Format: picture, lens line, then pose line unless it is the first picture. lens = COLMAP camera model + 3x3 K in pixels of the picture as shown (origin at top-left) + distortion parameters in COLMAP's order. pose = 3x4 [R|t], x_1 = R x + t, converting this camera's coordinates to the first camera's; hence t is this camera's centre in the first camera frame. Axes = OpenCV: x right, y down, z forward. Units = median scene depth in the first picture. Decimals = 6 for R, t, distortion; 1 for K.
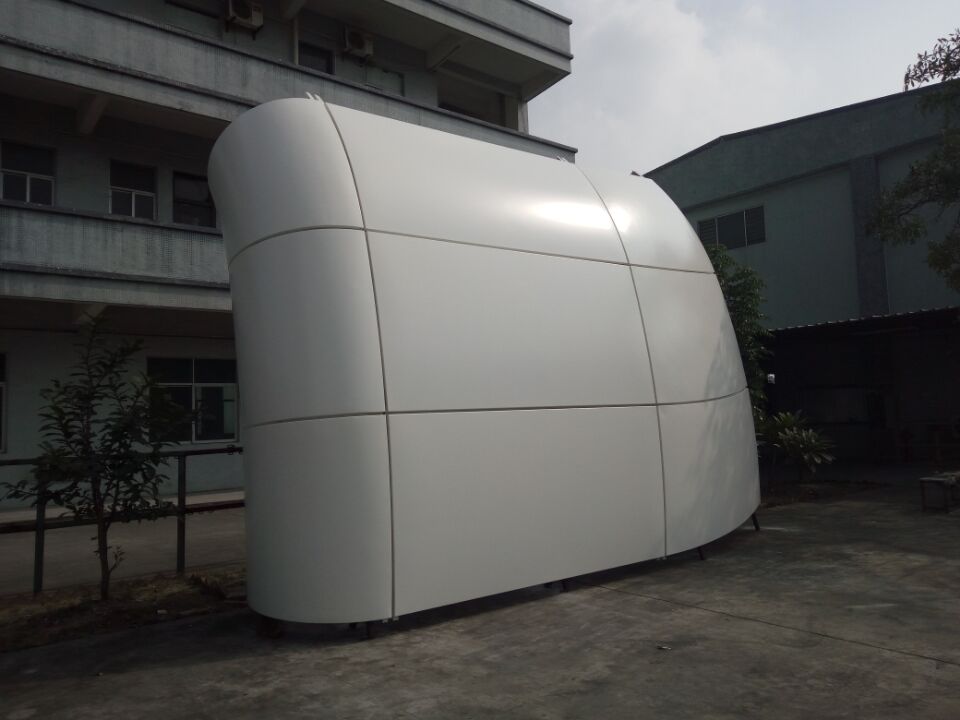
lens RADIAL K [[728.1, 0, 483.4], [0, 728.1, 356.7], [0, 0, 1]] dist [0.004367, -0.003750]
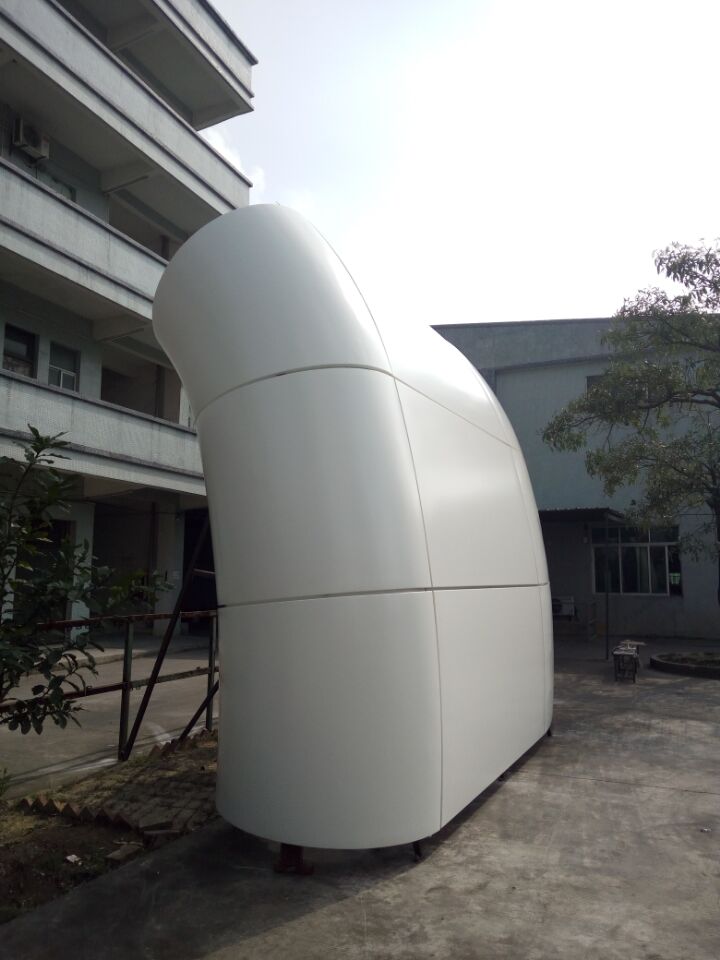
lens RADIAL K [[731.6, 0, 357.8], [0, 731.6, 482.9], [0, 0, 1]] dist [0.007149, -0.000558]
pose [[0.886318, 0.094752, 0.453279, -0.622597], [-0.068339, 0.994888, -0.074342, 0.021792], [-0.458006, 0.034914, 0.888263, 0.257841]]
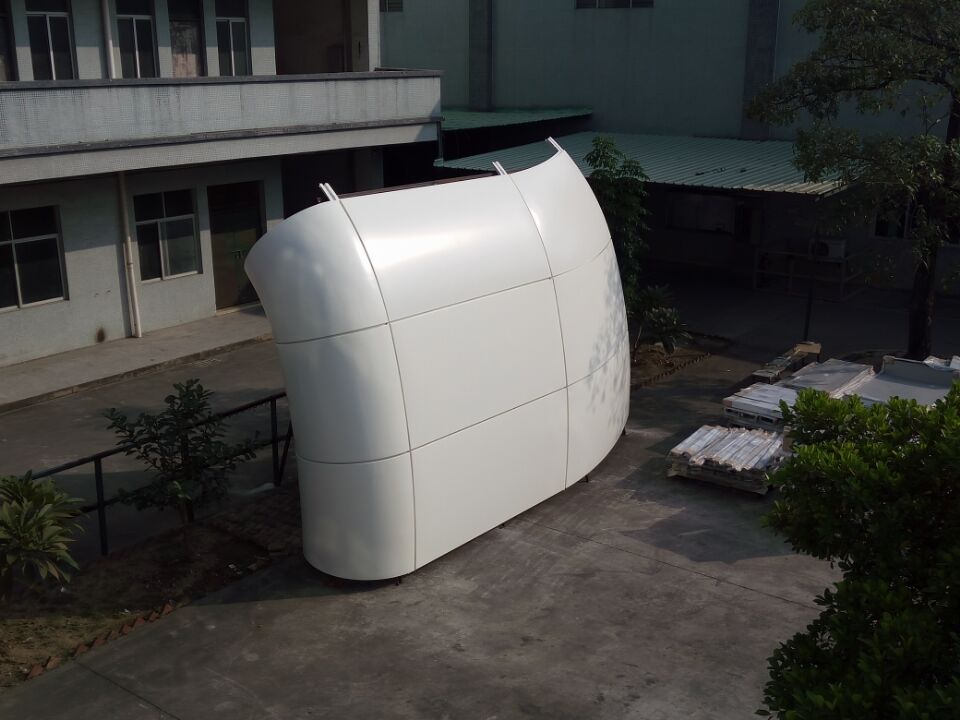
lens RADIAL K [[1117.7, 0, 479.8], [0, 1117.7, 361.8], [0, 0, 1]] dist [0.038832, 0.000000]
pose [[0.969484, -0.042354, 0.241467, -0.545330], [-0.047893, 0.933264, 0.355985, -0.927400], [-0.240430, -0.356686, 0.902756, -1.062910]]
